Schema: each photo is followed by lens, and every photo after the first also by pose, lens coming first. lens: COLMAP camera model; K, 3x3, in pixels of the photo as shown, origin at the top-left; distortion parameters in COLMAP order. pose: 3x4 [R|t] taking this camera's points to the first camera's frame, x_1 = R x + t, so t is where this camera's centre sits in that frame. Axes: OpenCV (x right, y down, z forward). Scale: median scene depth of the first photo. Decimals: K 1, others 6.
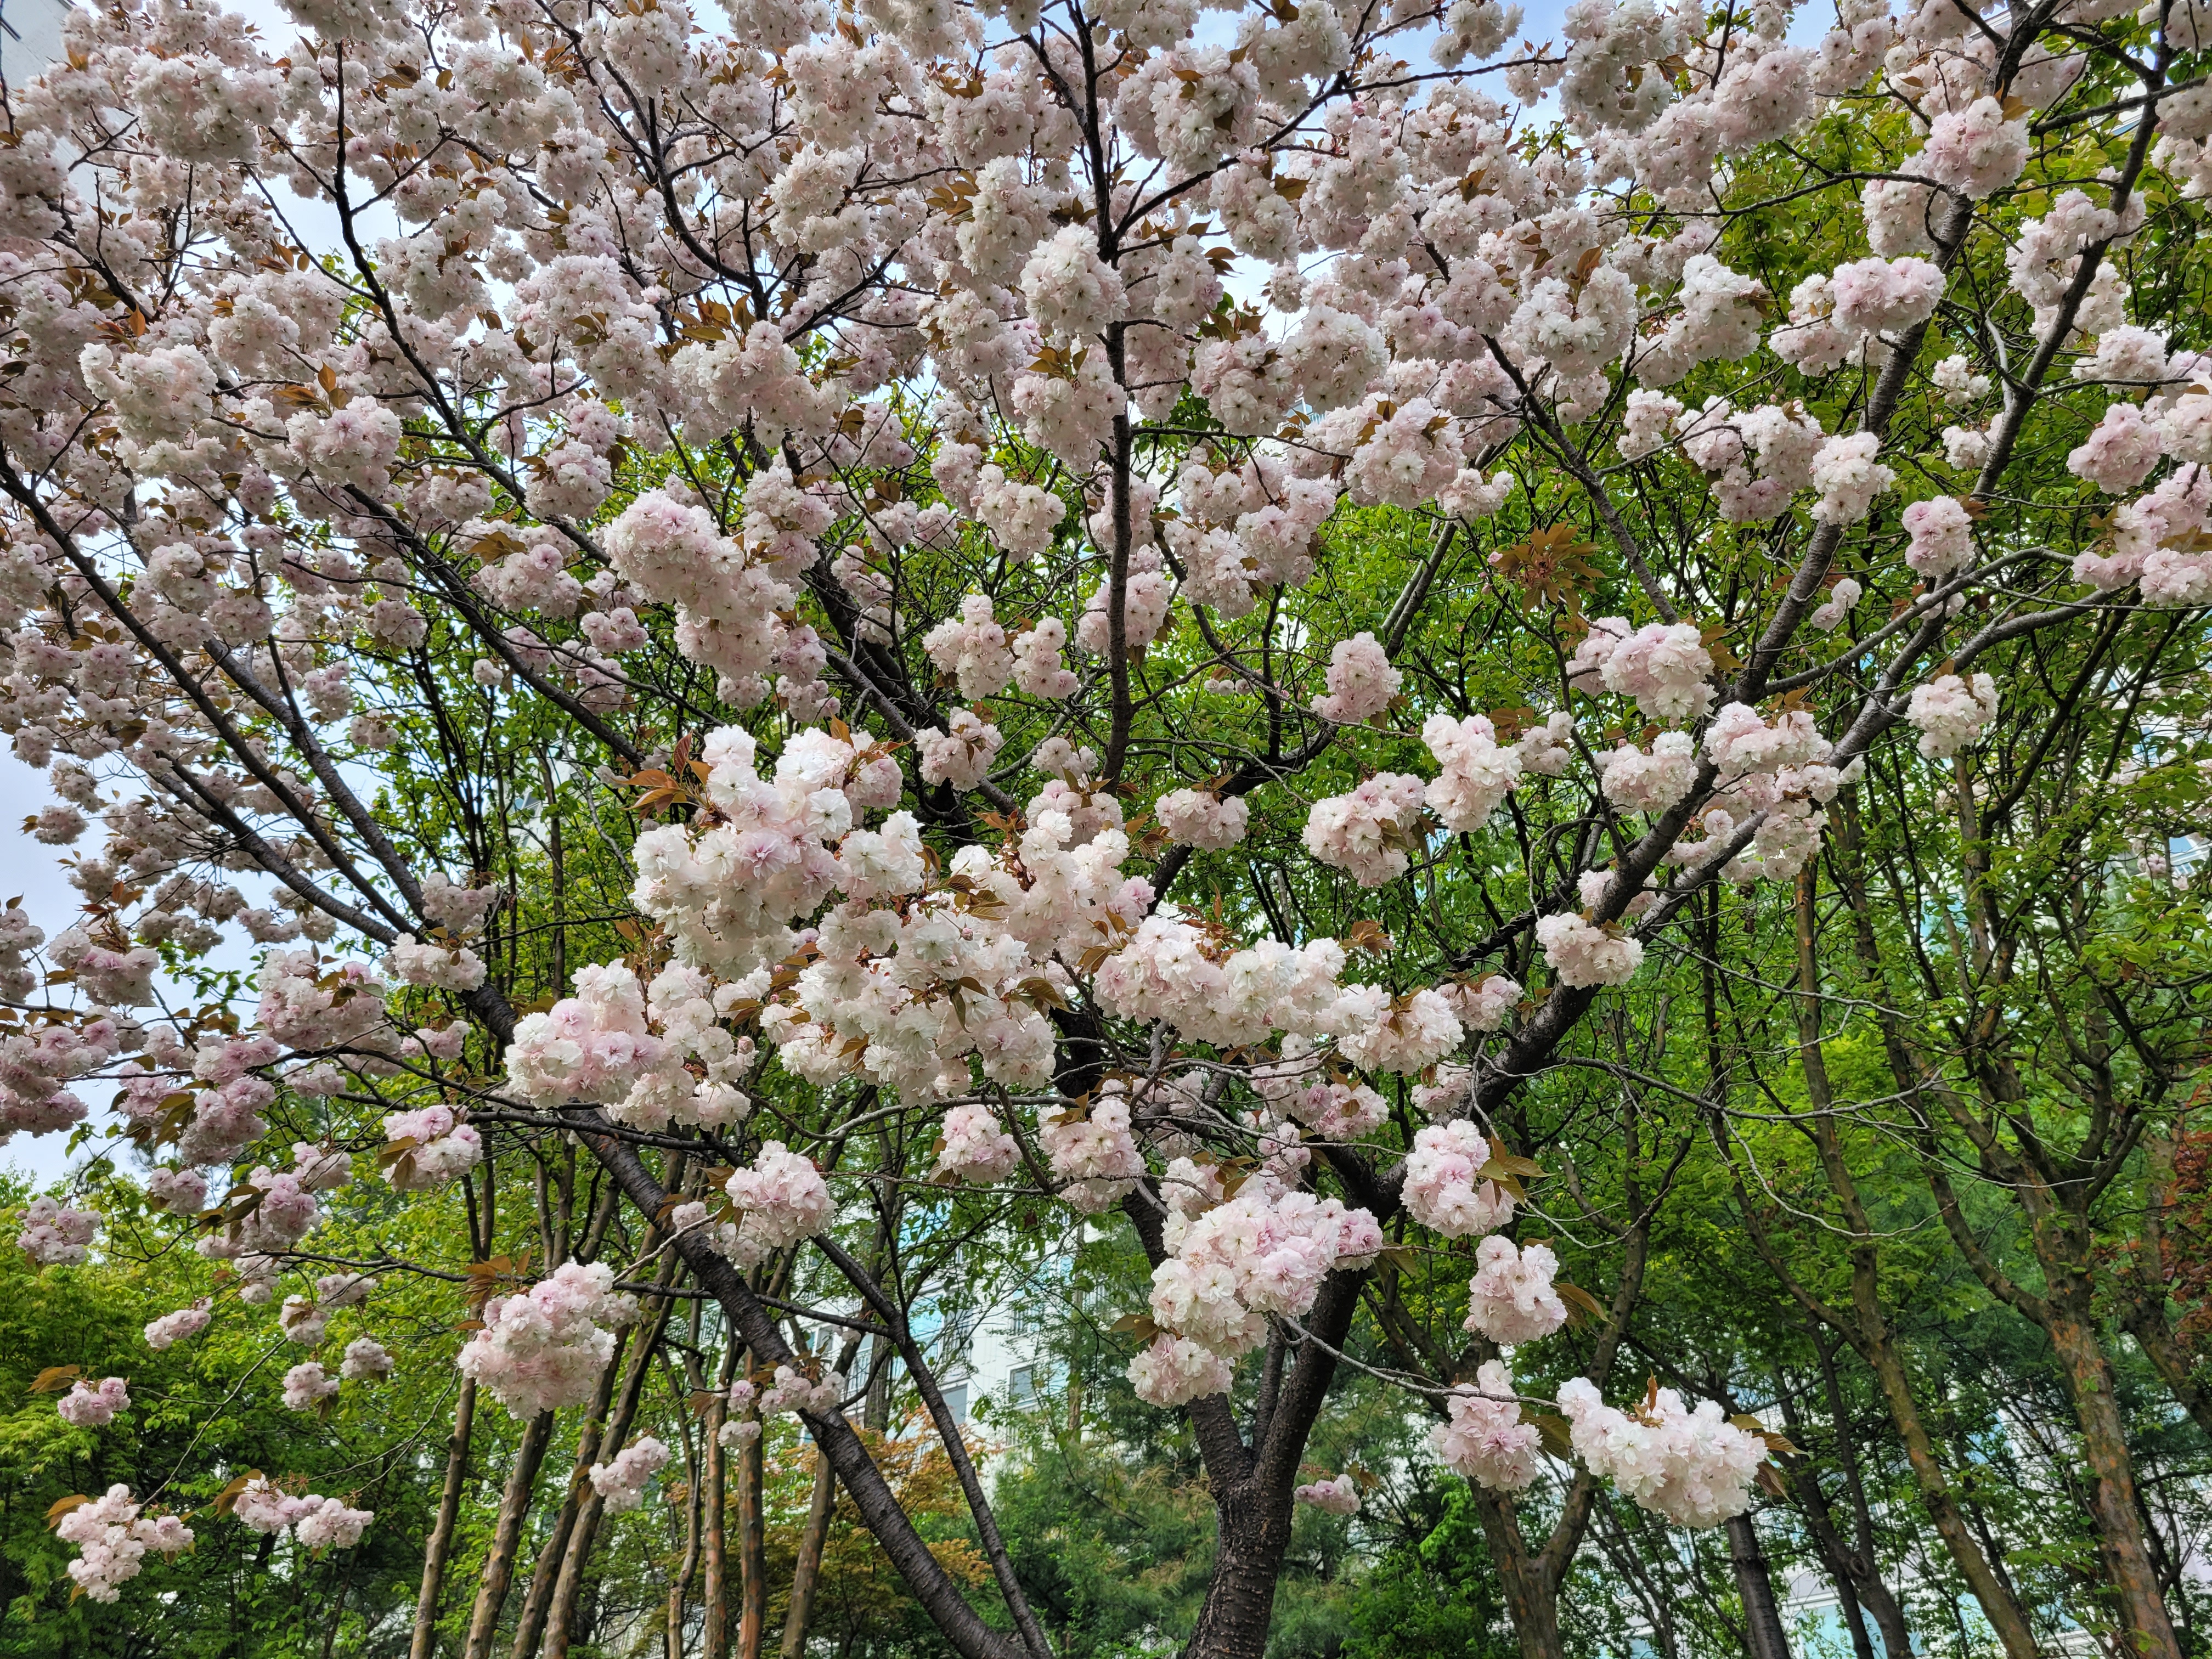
lens RADIAL K [[1673.4, 0, 1106.6], [0, 1673.4, 832.8], [0, 0, 1]] dist [0.049331, -0.038666]
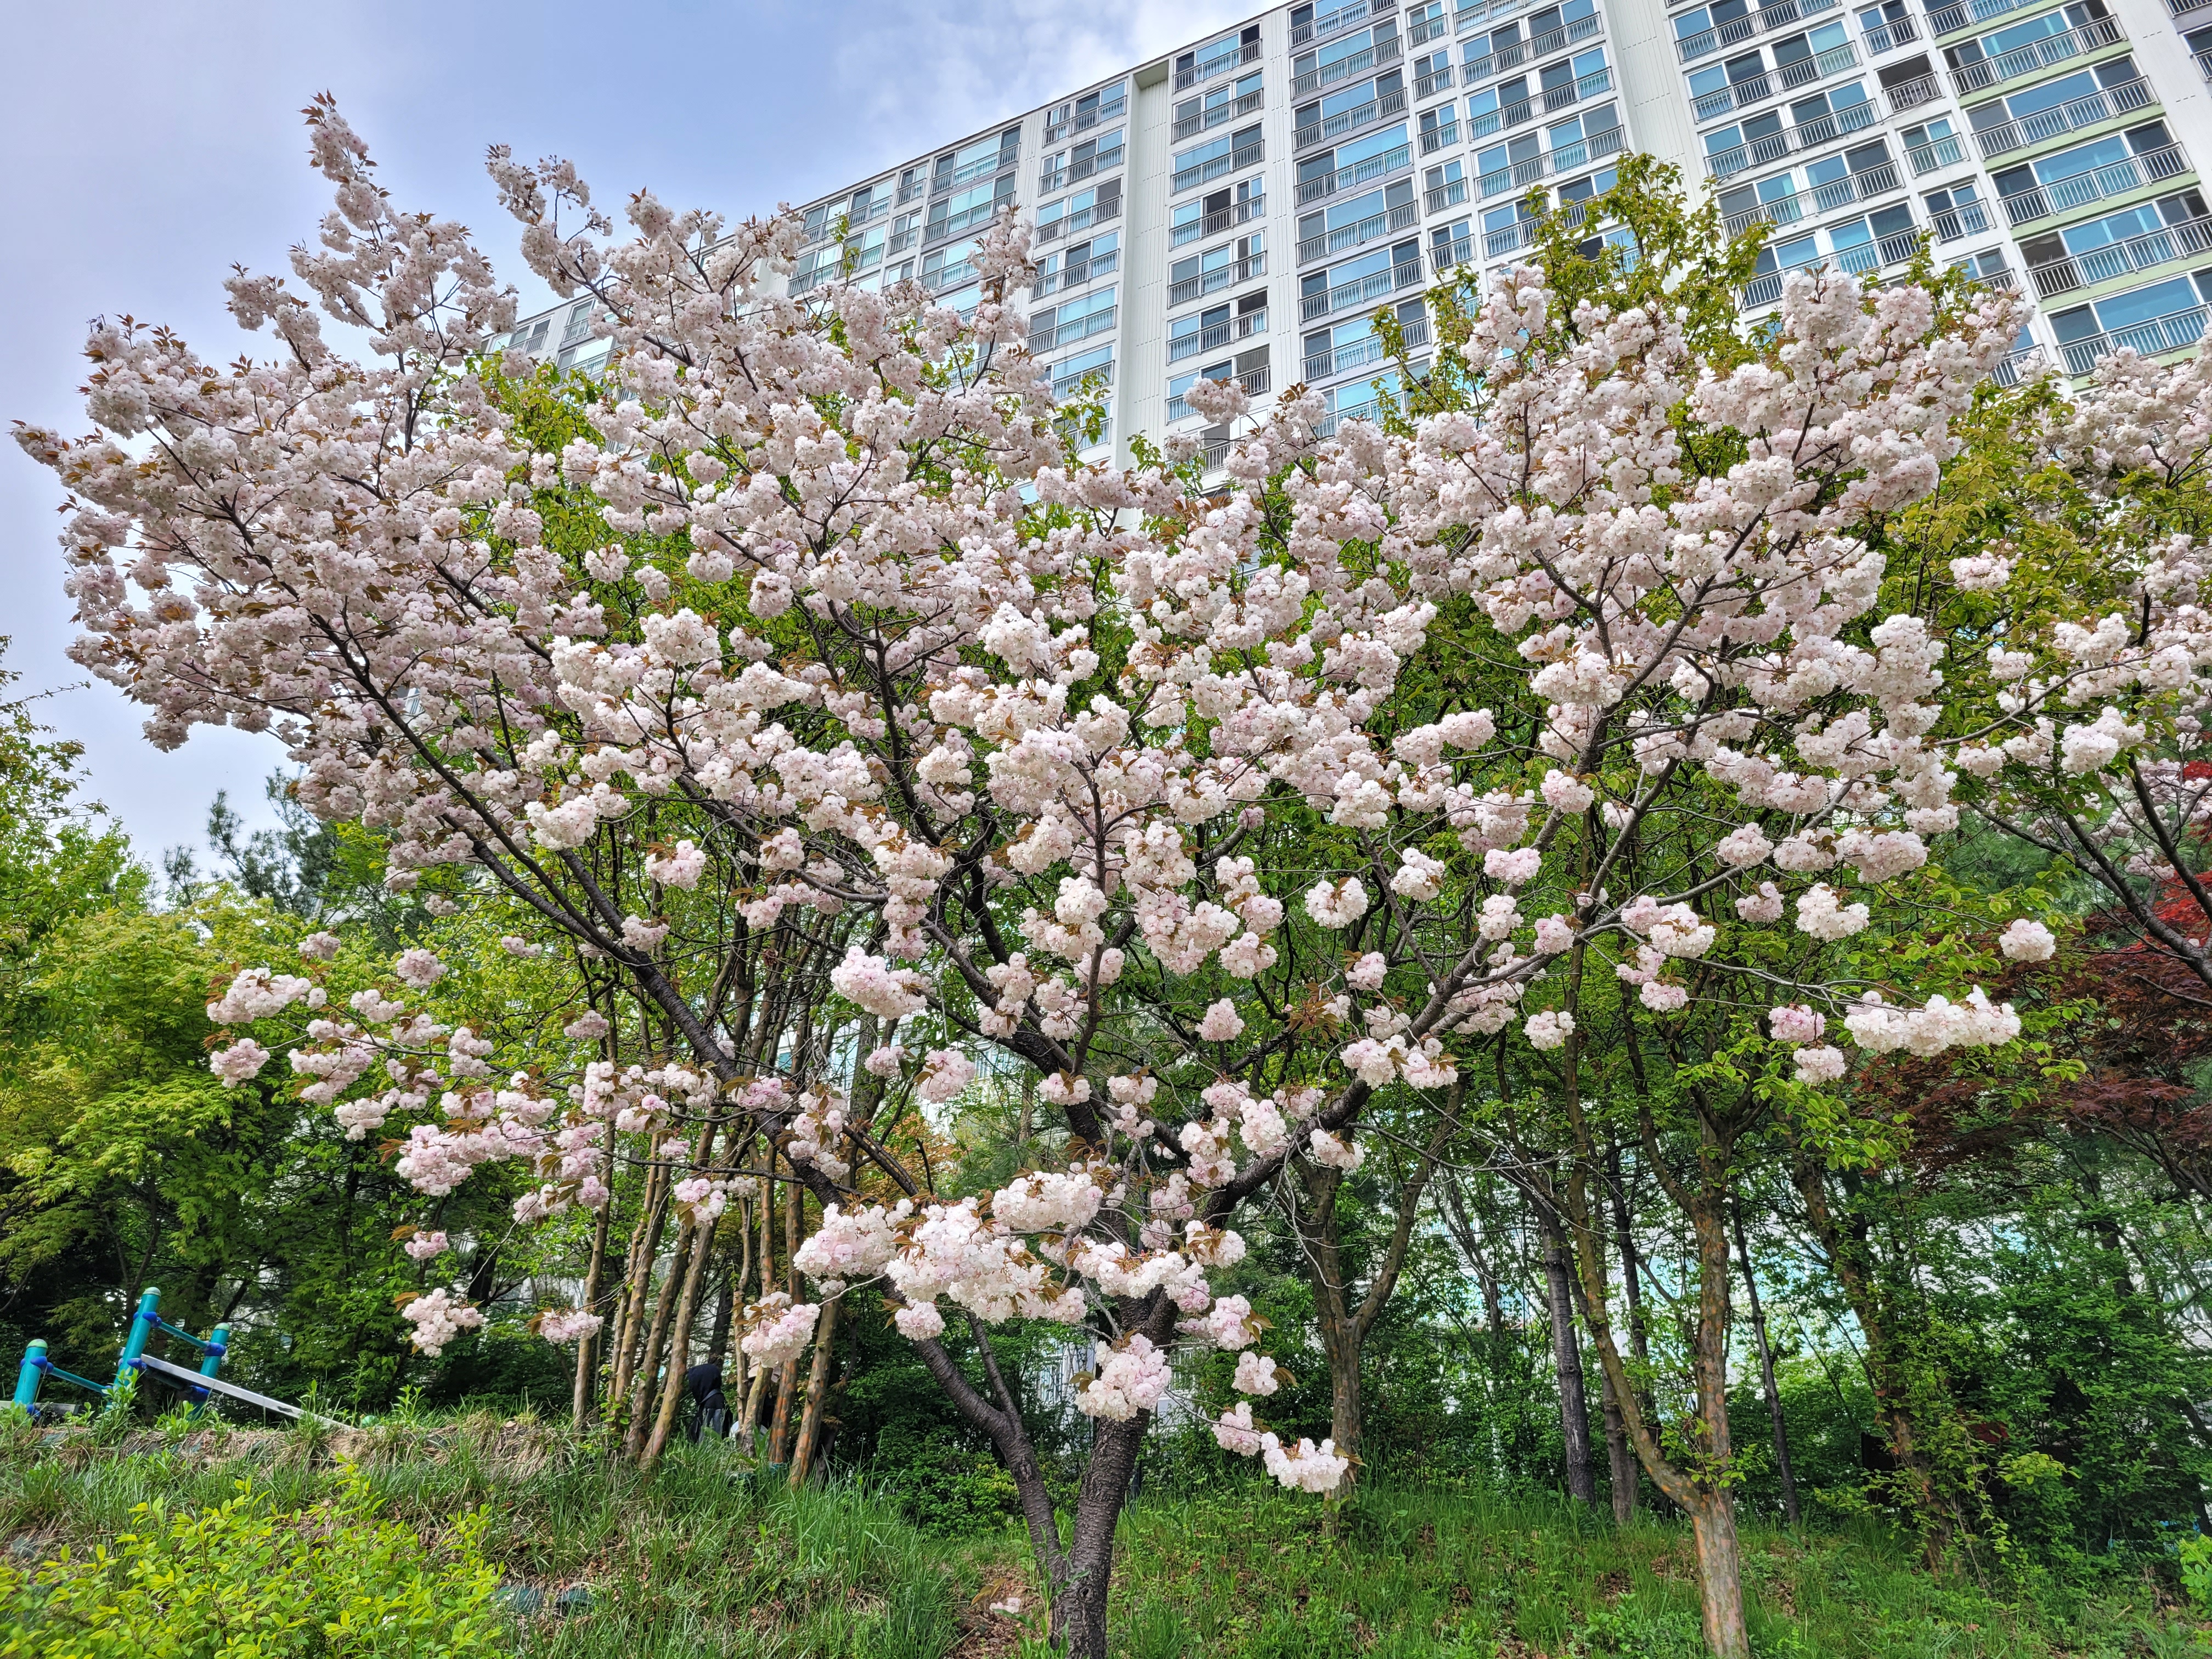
lens RADIAL K [[1673.4, 0, 1104.2], [0, 1673.4, 828.0], [0, 0, 1]] dist [0.049331, -0.038666]
pose [[0.997855, 0.059645, 0.026968, -0.042421], [-0.064064, 0.974439, 0.215323, -0.700477], [-0.013436, -0.216589, 0.976170, -0.775469]]
